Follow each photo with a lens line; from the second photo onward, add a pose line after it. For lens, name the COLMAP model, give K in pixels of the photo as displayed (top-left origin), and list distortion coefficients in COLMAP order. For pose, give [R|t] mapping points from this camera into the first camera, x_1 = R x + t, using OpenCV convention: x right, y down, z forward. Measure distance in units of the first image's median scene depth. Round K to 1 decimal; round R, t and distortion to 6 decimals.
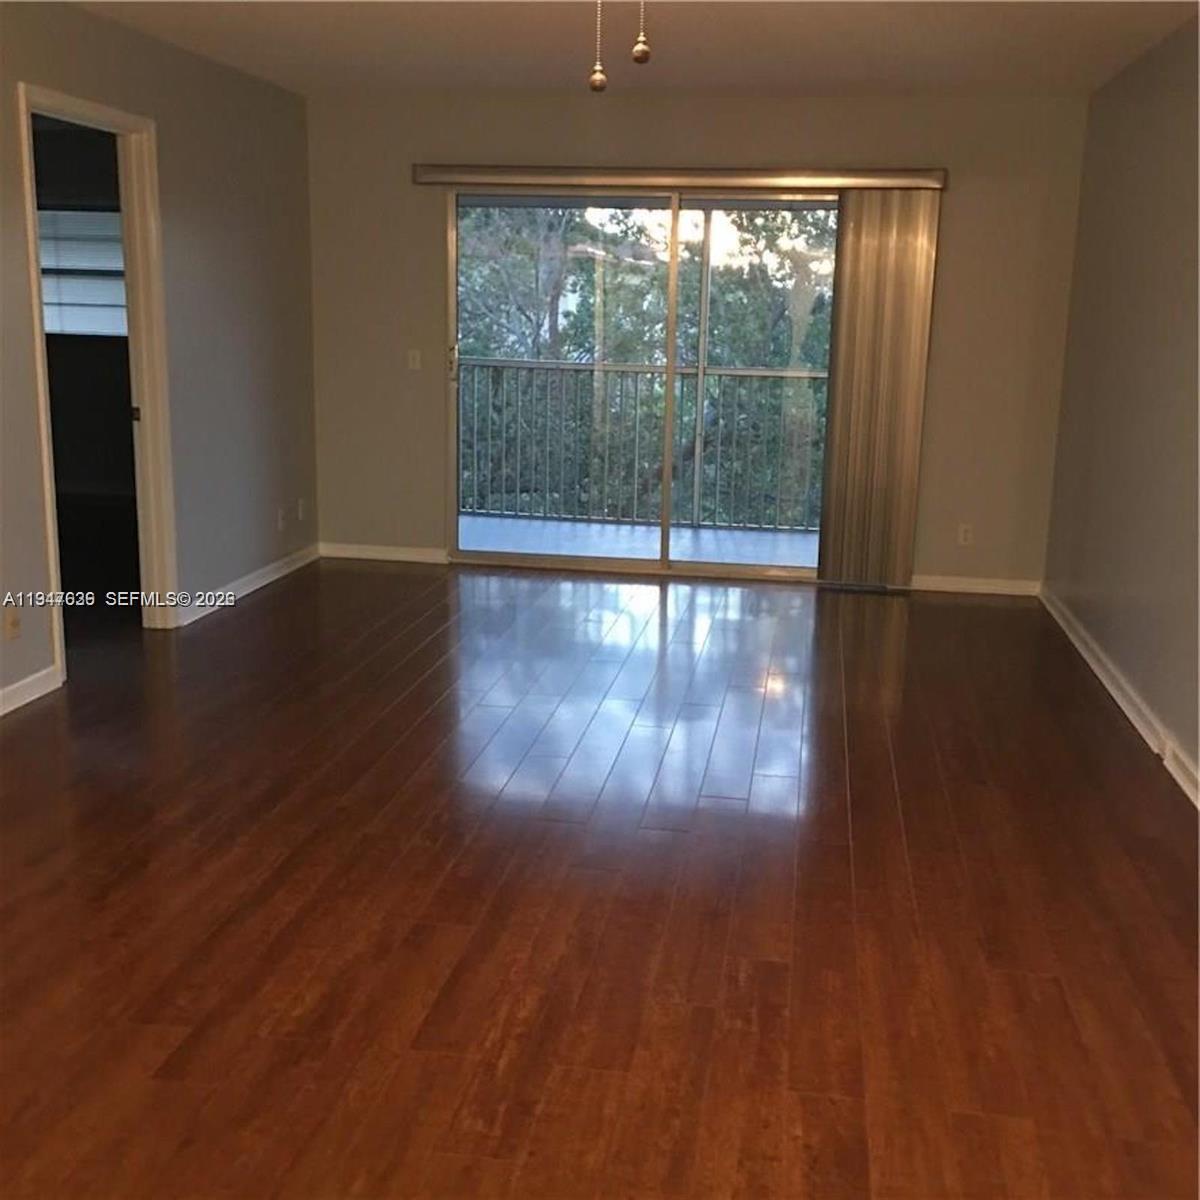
lens RADIAL K [[1360.8, 0, 600.0], [0, 1360.8, 600.0], [0, 0, 1]] dist [0.014221, 0.034821]
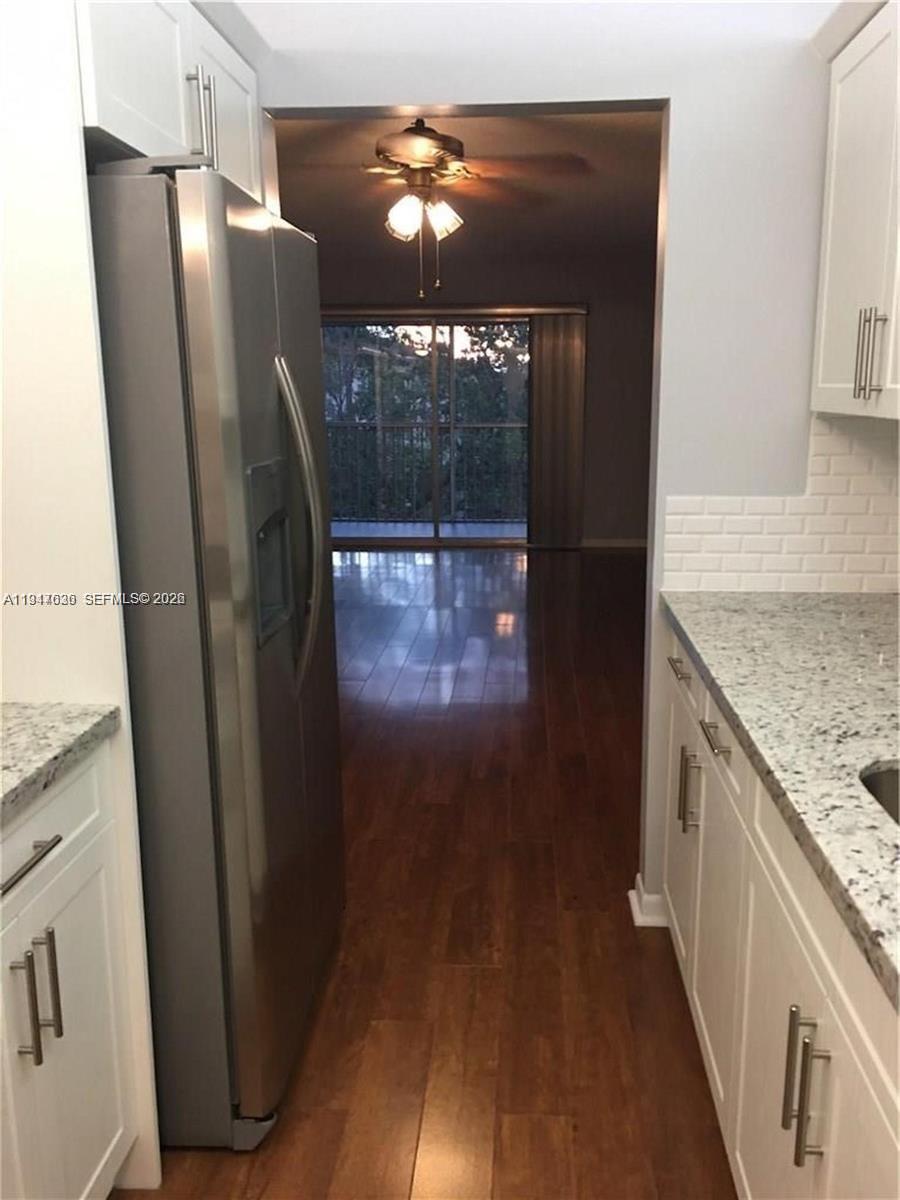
lens RADIAL K [[1023.8, 0, 471.9], [0, 1023.8, 600.3], [0, 0, 1]] dist [0.093058, -0.122161]
pose [[0.994513, -0.045866, 0.094018, -0.024615], [0.046601, 0.998898, -0.005630, 0.043871], [-0.093656, 0.009981, 0.995555, -0.199935]]
